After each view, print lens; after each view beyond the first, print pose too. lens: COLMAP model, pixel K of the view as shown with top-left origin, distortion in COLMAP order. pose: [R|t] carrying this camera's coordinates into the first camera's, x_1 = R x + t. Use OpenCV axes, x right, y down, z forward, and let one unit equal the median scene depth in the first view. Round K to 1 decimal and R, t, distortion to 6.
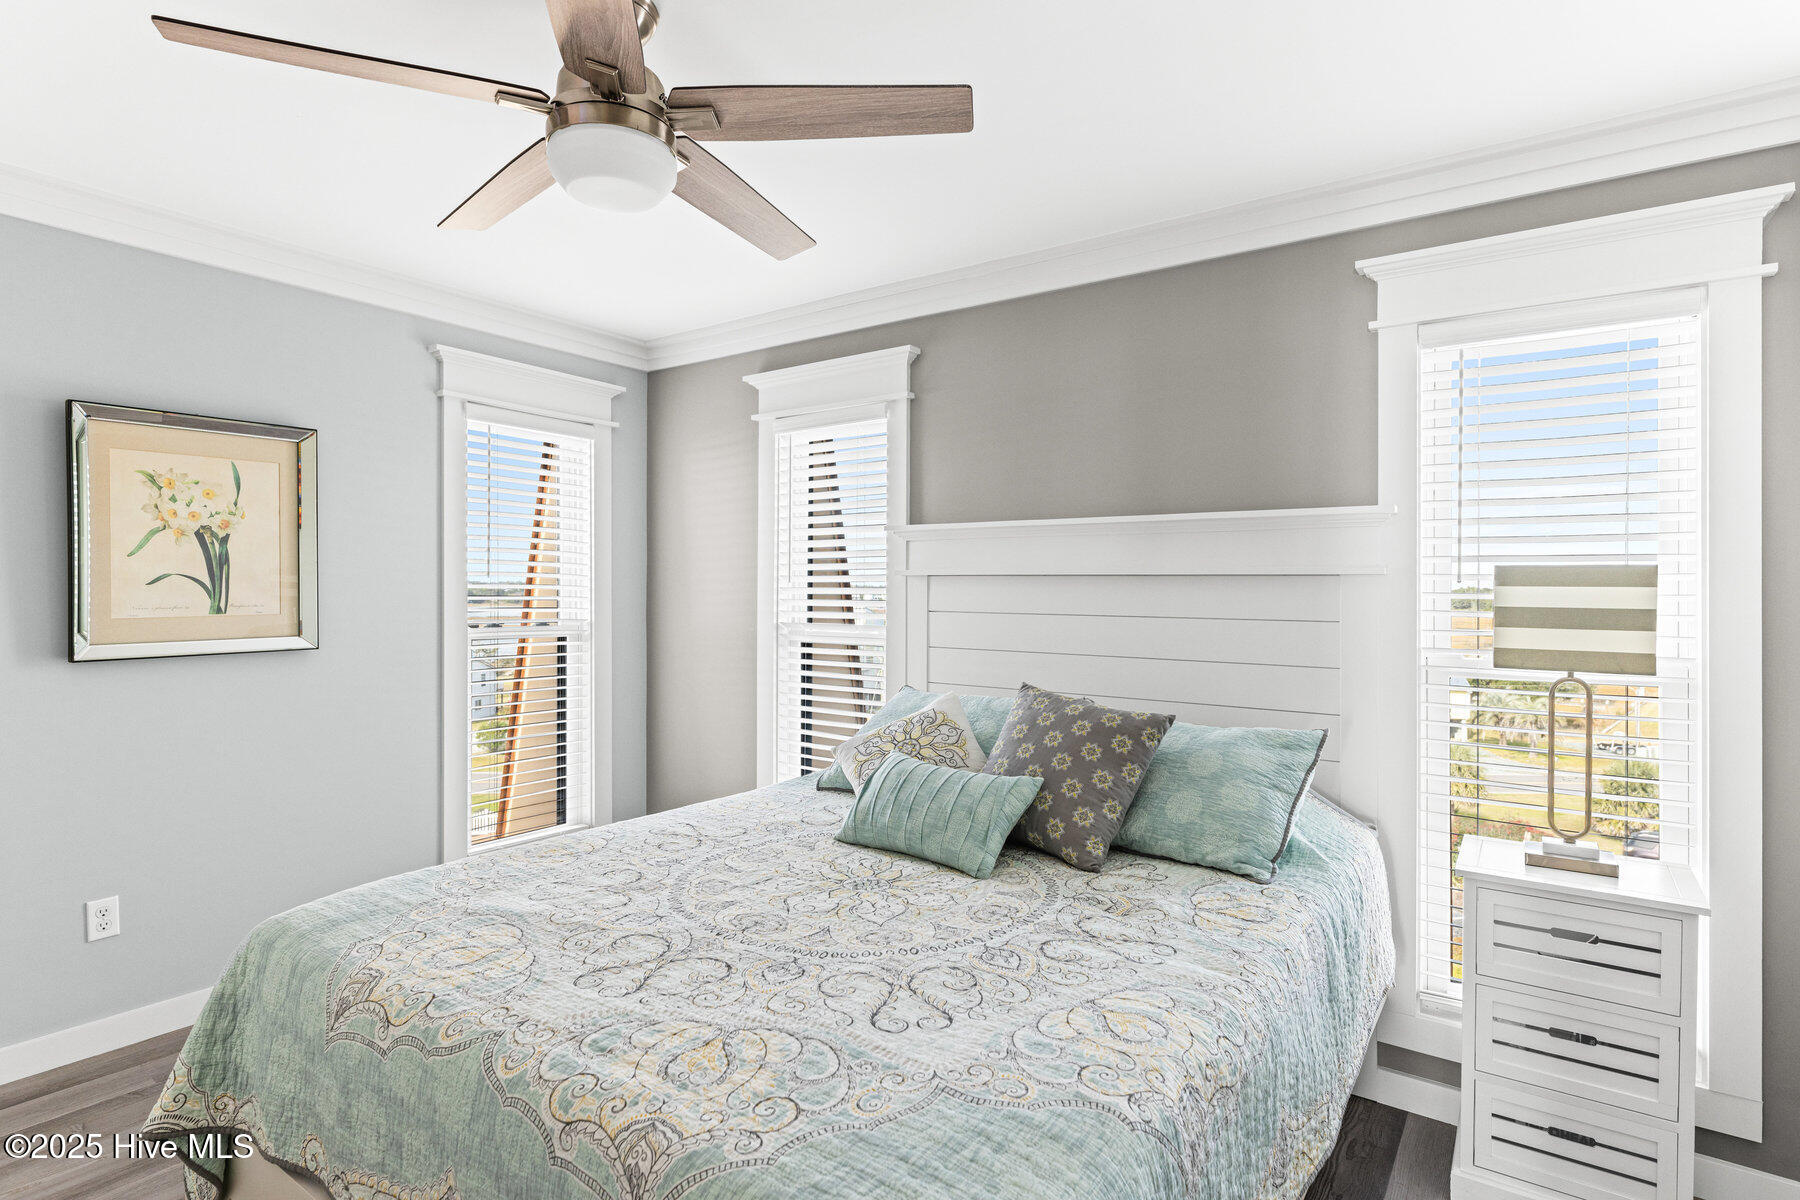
lens RADIAL K [[909.4, 0, 905.2], [0, 909.4, 591.4], [0, 0, 1]] dist [-0.005483, -0.000888]
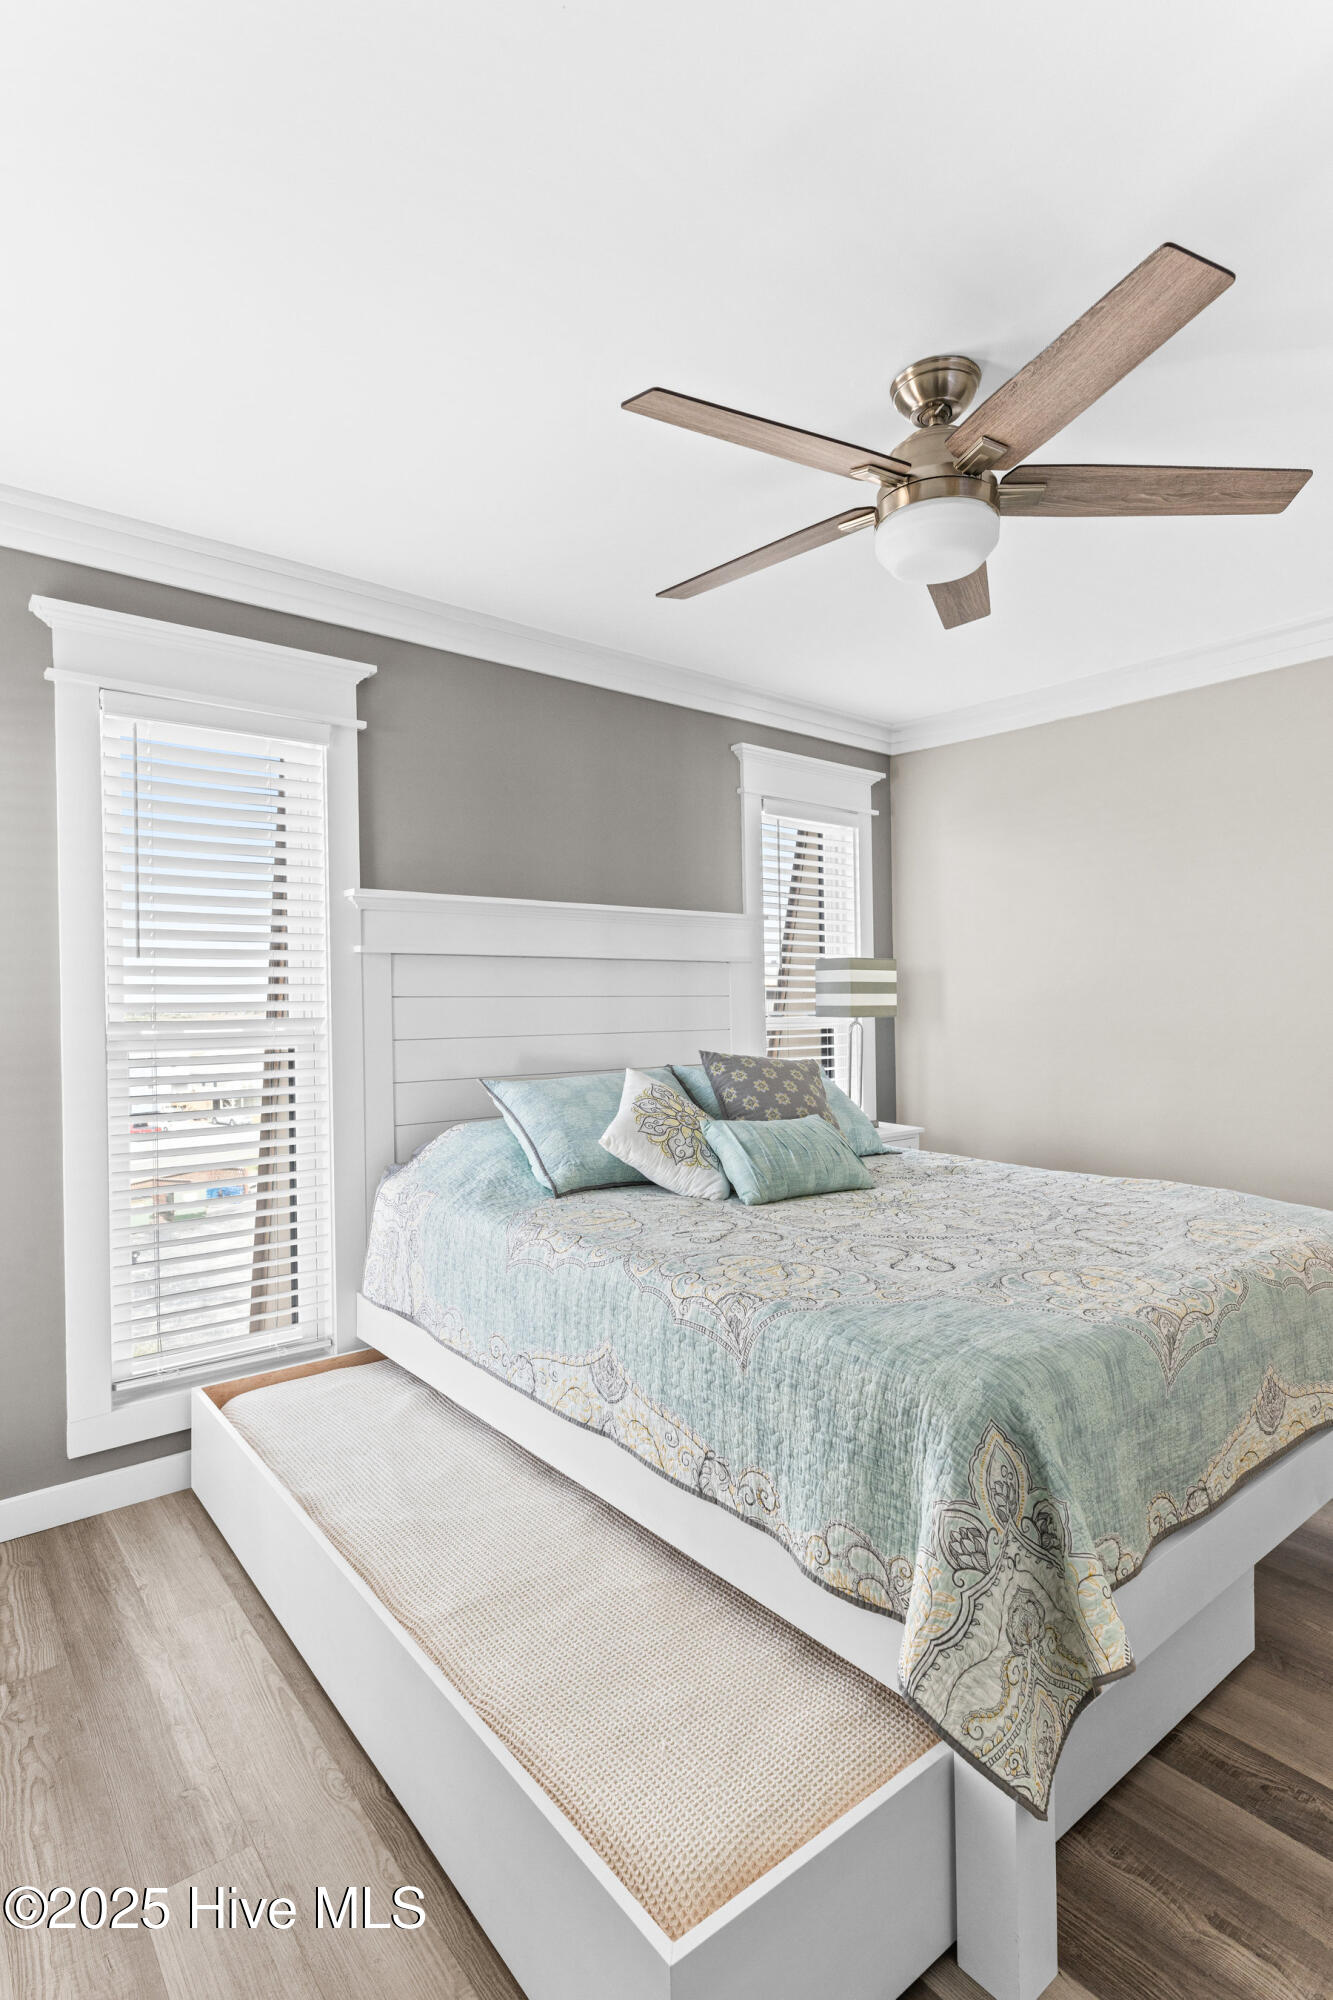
lens RADIAL K [[1004.8, 0, 665.1], [0, 1004.8, 1009.5], [0, 0, 1]] dist [-0.004959, -0.000693]
pose [[0.275288, -0.029471, 0.960910, -0.791859], [0.001846, 0.999544, 0.030127, 0.006923], [-0.961360, -0.006520, 0.275217, 0.507828]]
